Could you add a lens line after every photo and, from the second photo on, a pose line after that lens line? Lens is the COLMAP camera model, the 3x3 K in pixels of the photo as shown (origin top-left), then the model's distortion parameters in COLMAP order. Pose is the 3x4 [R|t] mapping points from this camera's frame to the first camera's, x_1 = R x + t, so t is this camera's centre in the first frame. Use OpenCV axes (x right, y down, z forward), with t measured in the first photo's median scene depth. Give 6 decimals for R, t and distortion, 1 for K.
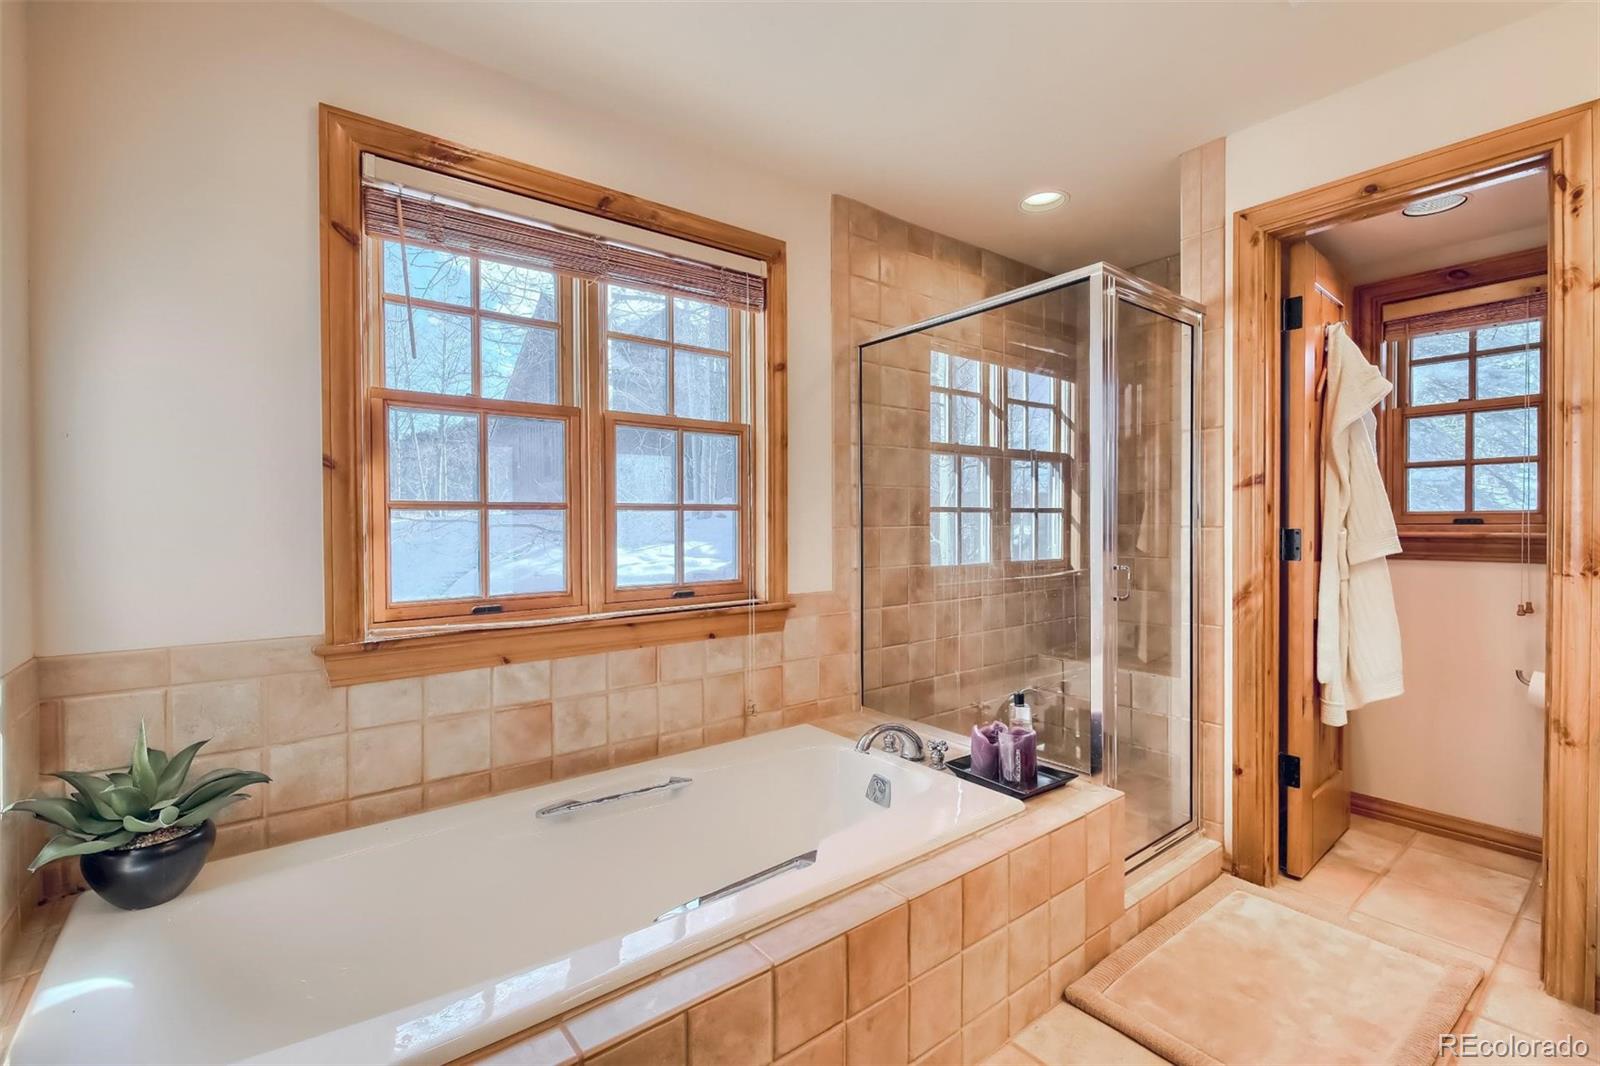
lens RADIAL K [[700.7, 0, 806.6], [0, 700.7, 529.1], [0, 0, 1]] dist [0.017529, -0.012079]
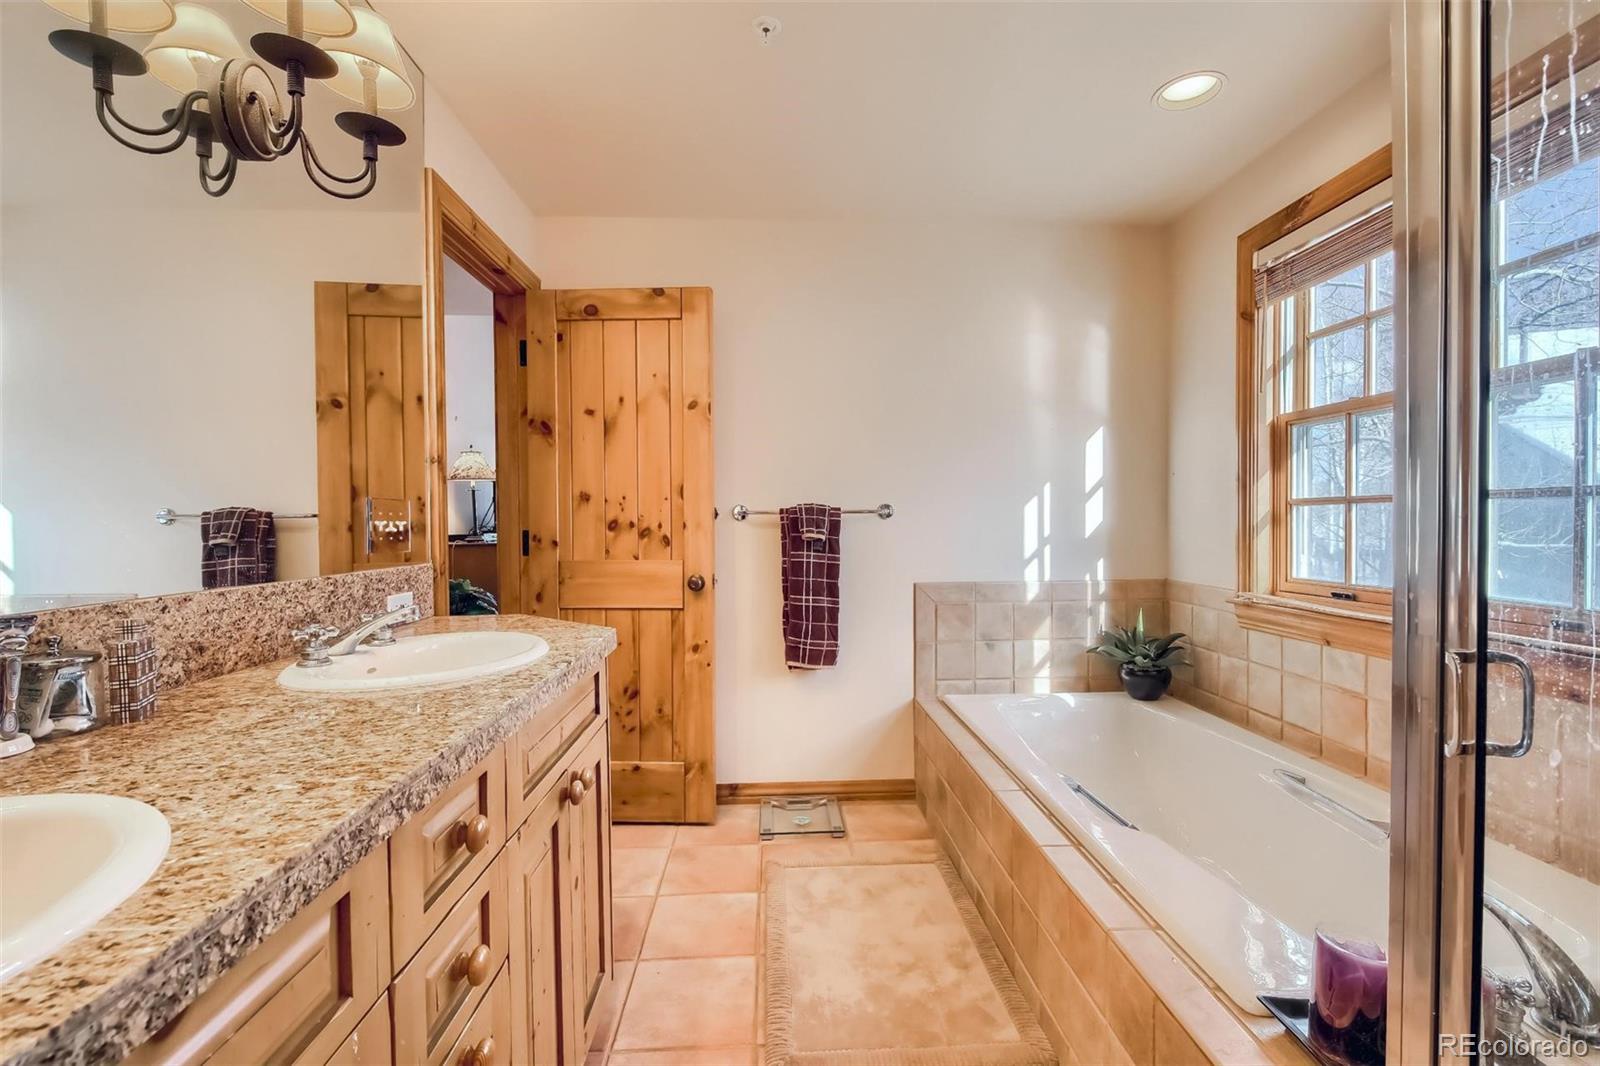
lens RADIAL K [[700.7, 0, 806.6], [0, 700.7, 529.1], [0, 0, 1]] dist [0.017529, -0.012079]
pose [[-0.569947, 0.019762, -0.821444, 0.998708], [0.007550, 0.999794, 0.018814, -0.017262], [0.821647, 0.004521, -0.569979, 1.028026]]
